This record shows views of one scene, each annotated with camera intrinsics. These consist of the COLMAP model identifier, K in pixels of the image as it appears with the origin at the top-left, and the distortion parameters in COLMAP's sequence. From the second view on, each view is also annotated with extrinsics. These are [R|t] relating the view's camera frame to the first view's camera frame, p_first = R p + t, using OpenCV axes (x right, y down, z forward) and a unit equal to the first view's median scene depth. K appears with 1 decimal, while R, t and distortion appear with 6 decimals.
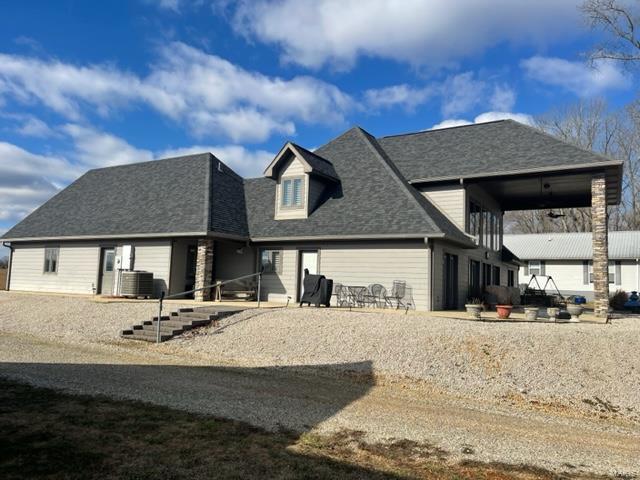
lens RADIAL K [[481.6, 0, 320.0], [0, 481.6, 240.0], [0, 0, 1]] dist [0.068746, -0.092325]
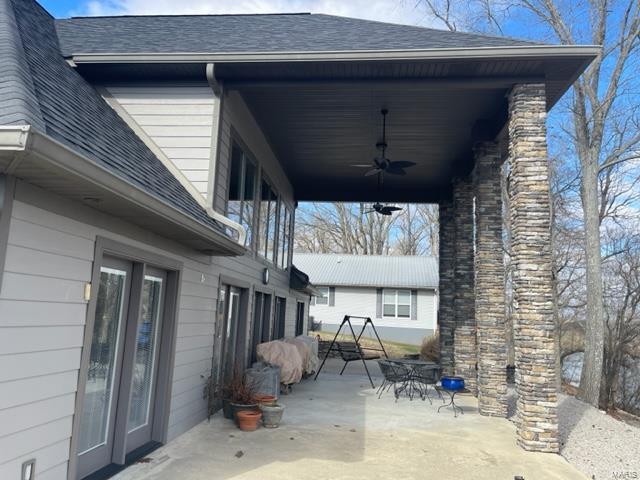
lens RADIAL K [[481.6, 0, 320.0], [0, 481.6, 240.0], [0, 0, 1]] dist [0.068746, -0.092325]
pose [[0.904002, 0.072068, 0.421411, 0.209117], [-0.053628, 0.997019, -0.055465, 0.022103], [-0.424152, 0.027541, 0.905172, 0.599114]]
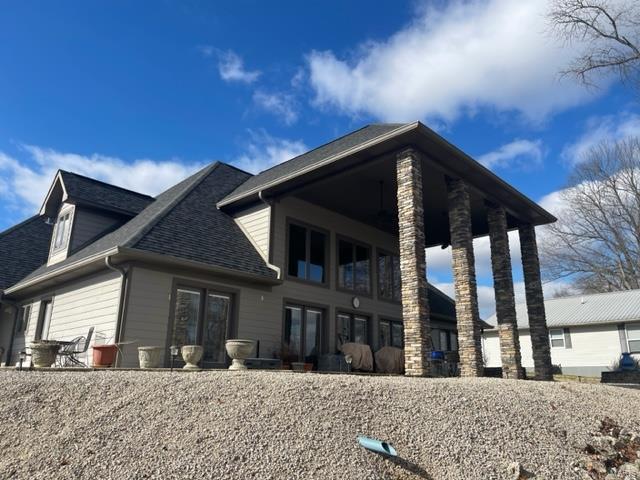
lens RADIAL K [[481.6, 0, 320.0], [0, 481.6, 240.0], [0, 0, 1]] dist [0.068746, -0.092325]
pose [[0.977382, -0.082720, -0.194633, 0.488233], [0.042689, 0.978553, -0.201523, 0.091846], [0.207129, 0.188656, 0.959951, 0.312507]]
